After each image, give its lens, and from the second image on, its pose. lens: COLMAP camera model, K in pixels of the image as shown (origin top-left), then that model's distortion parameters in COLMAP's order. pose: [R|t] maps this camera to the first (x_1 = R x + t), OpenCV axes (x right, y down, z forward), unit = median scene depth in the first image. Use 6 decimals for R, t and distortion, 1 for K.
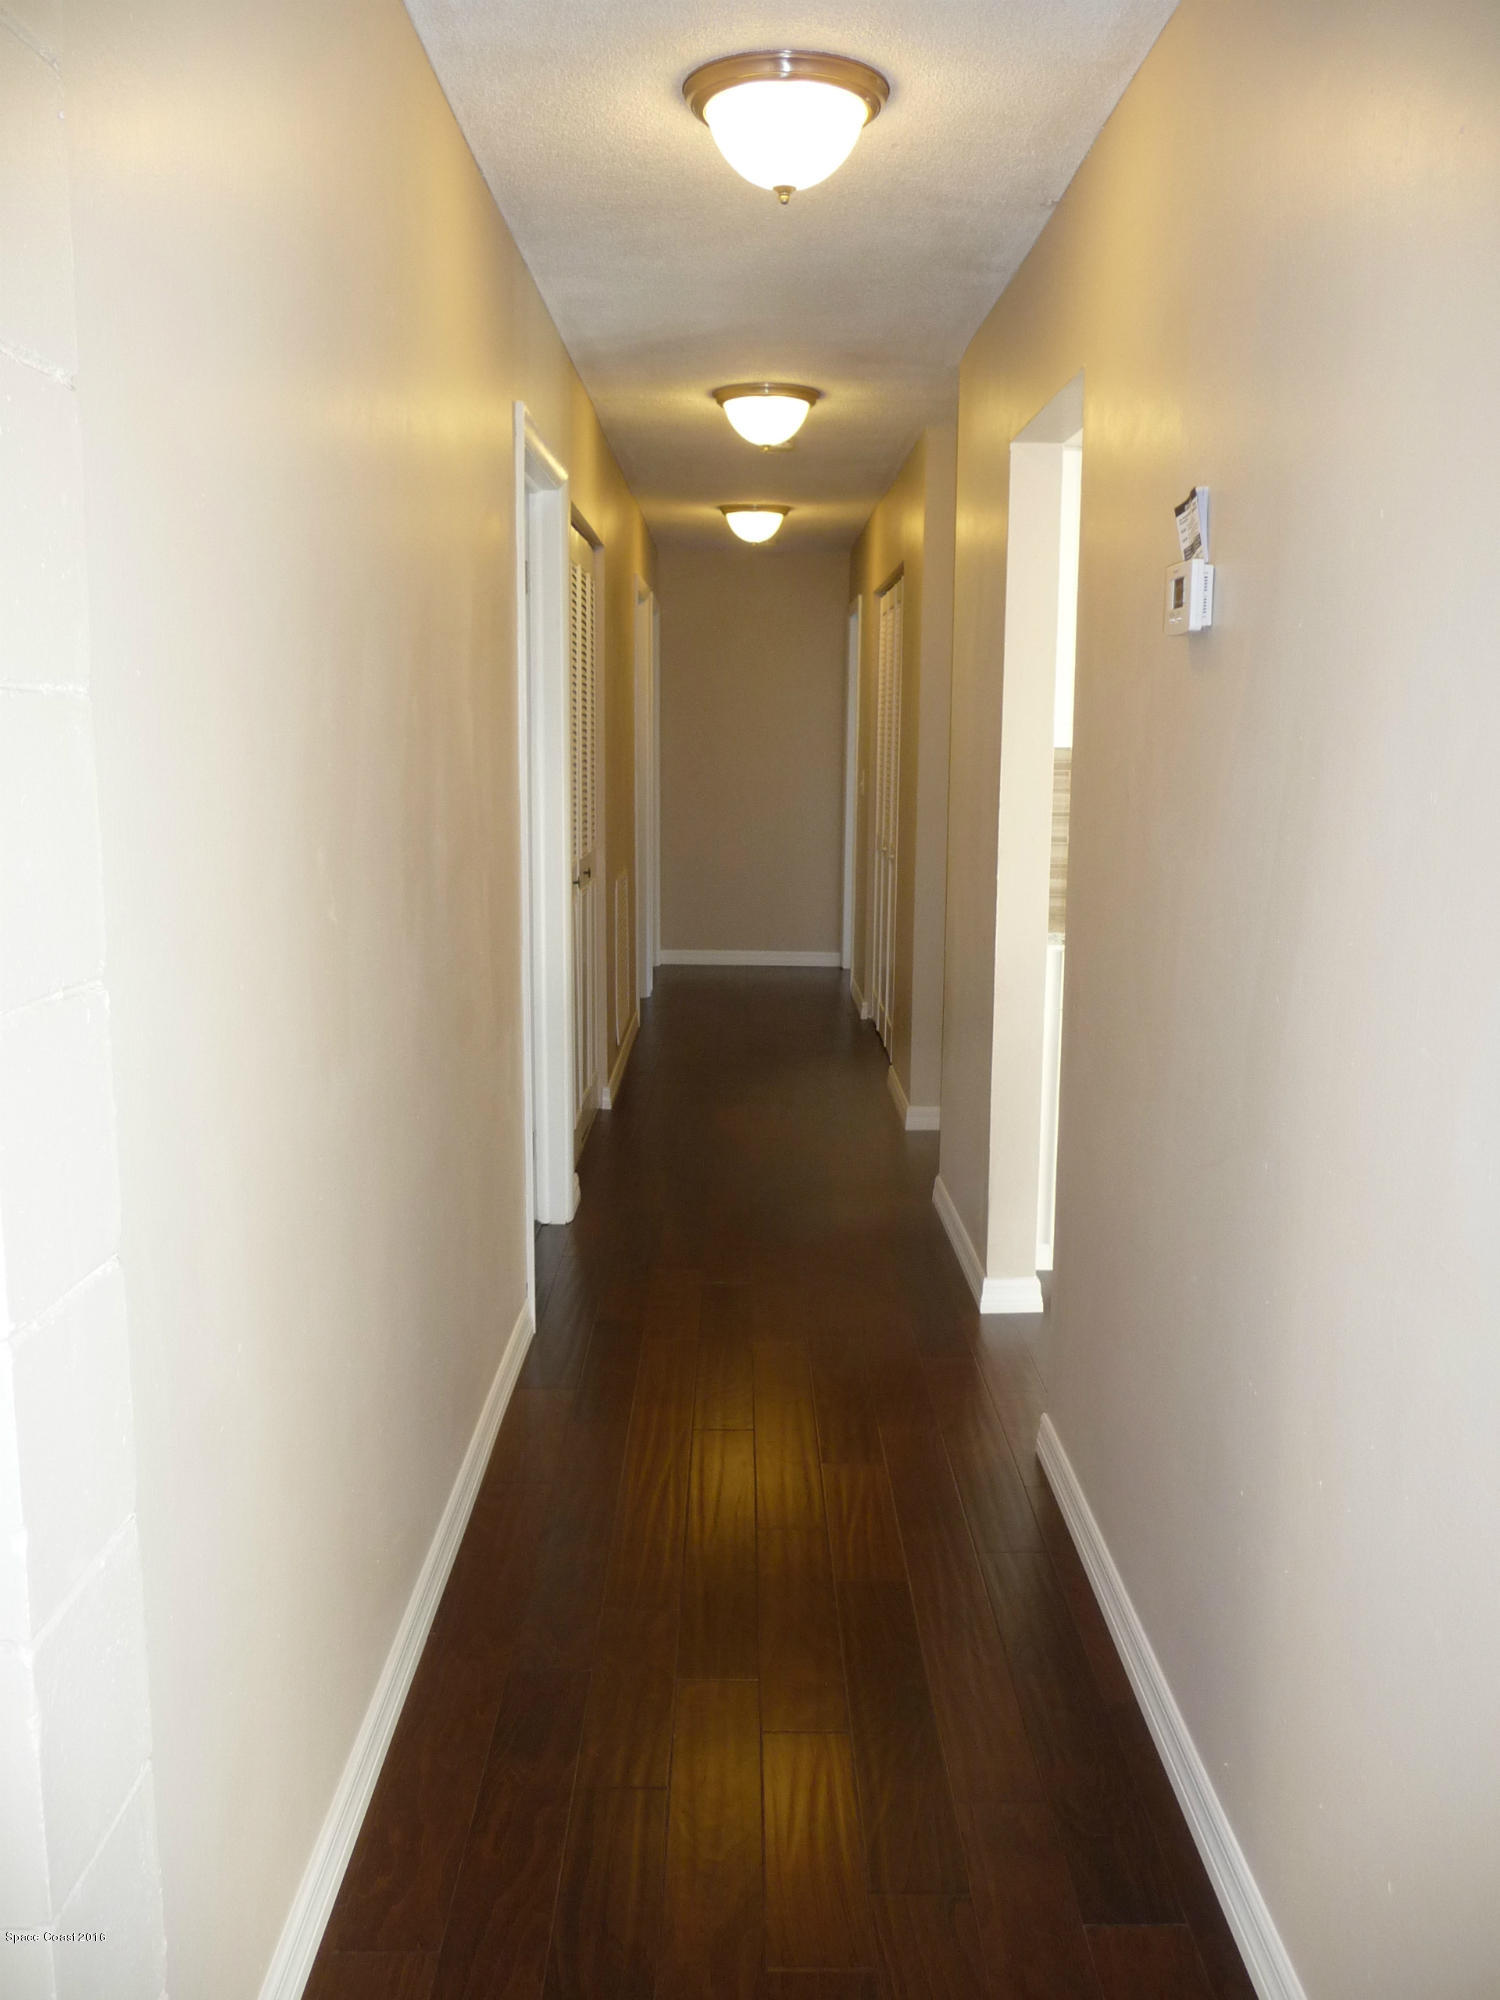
lens RADIAL K [[1621.6, 0, 750.1], [0, 1621.6, 987.6], [0, 0, 1]] dist [0.004092, 0.001626]
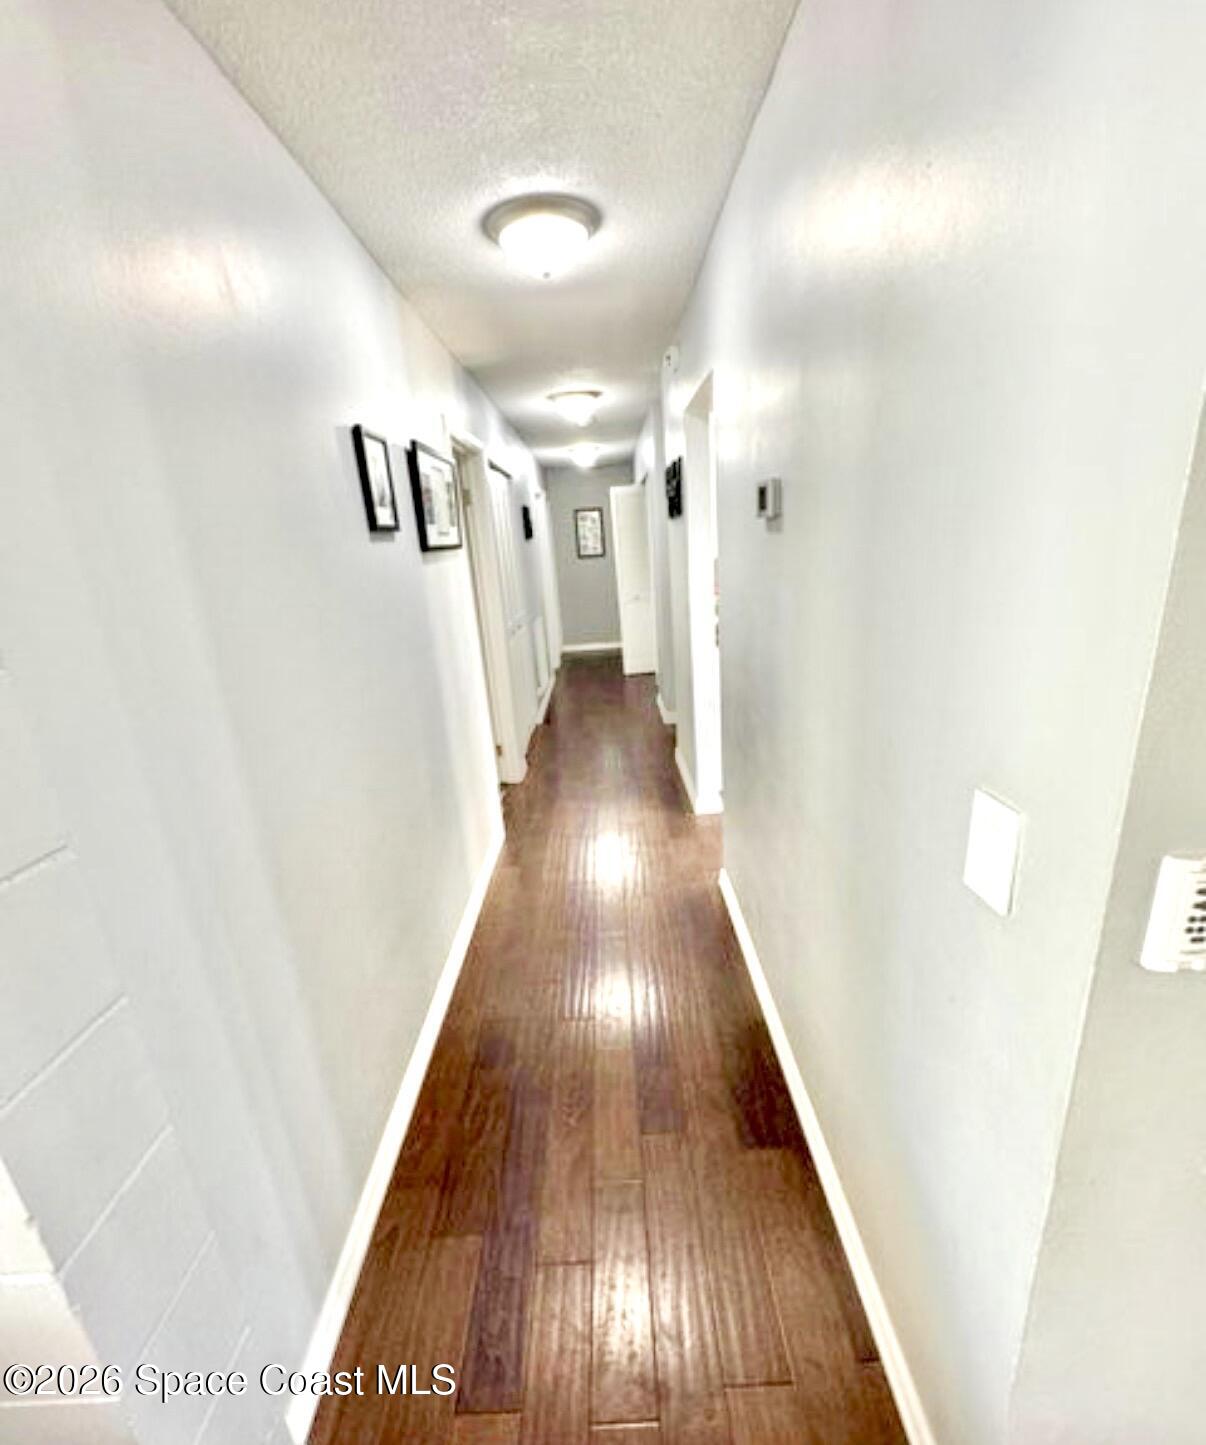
lens RADIAL K [[598.6, 0, 603.0], [0, 598.6, 722.5], [0, 0, 1]] dist [0.000638, -0.000004]
pose [[0.996952, -0.066264, -0.041186, 0.072483], [0.071839, 0.985571, 0.153260, -0.092403], [0.030436, -0.155751, 0.987327, 0.232379]]
